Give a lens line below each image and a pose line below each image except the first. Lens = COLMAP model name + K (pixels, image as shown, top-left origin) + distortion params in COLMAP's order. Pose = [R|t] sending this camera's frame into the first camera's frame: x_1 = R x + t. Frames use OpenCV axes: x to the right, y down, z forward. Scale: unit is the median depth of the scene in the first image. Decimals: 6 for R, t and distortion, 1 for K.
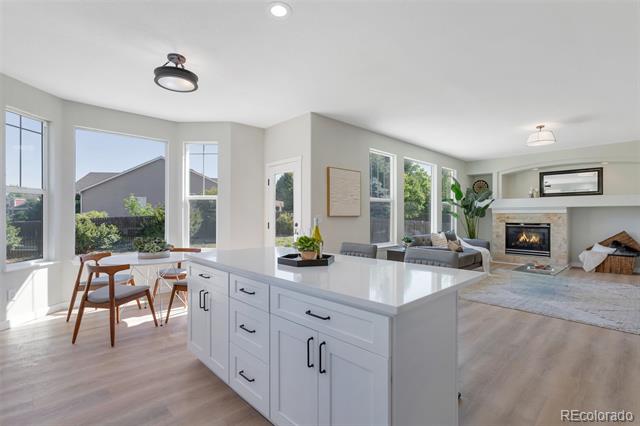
lens RADIAL K [[308.6, 0, 322.9], [0, 308.6, 211.5], [0, 0, 1]] dist [-0.007958, 0.005355]
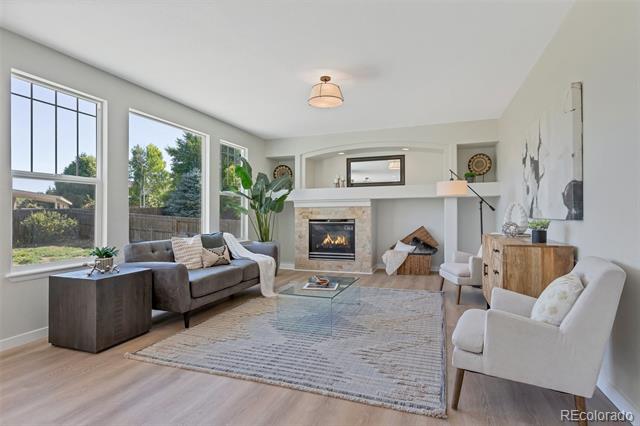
lens RADIAL K [[328.4, 0, 320.9], [0, 328.4, 213.4], [0, 0, 1]] dist [-0.005208, 0.005841]
pose [[0.900946, -0.008696, 0.433844, 0.281213], [0.005588, 0.999949, 0.008439, 0.016144], [-0.433895, -0.005179, 0.900949, 0.253308]]
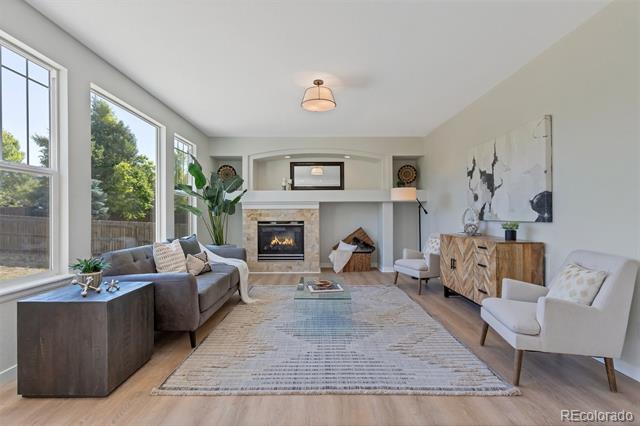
lens RADIAL K [[308.6, 0, 311.7], [0, 308.6, 217.5], [0, 0, 1]] dist [-0.007958, 0.005355]
pose [[0.705612, -0.010036, 0.708528, 0.148548], [-0.002279, 0.999862, 0.016432, 0.015417], [-0.708595, -0.013210, 0.705492, 0.384544]]
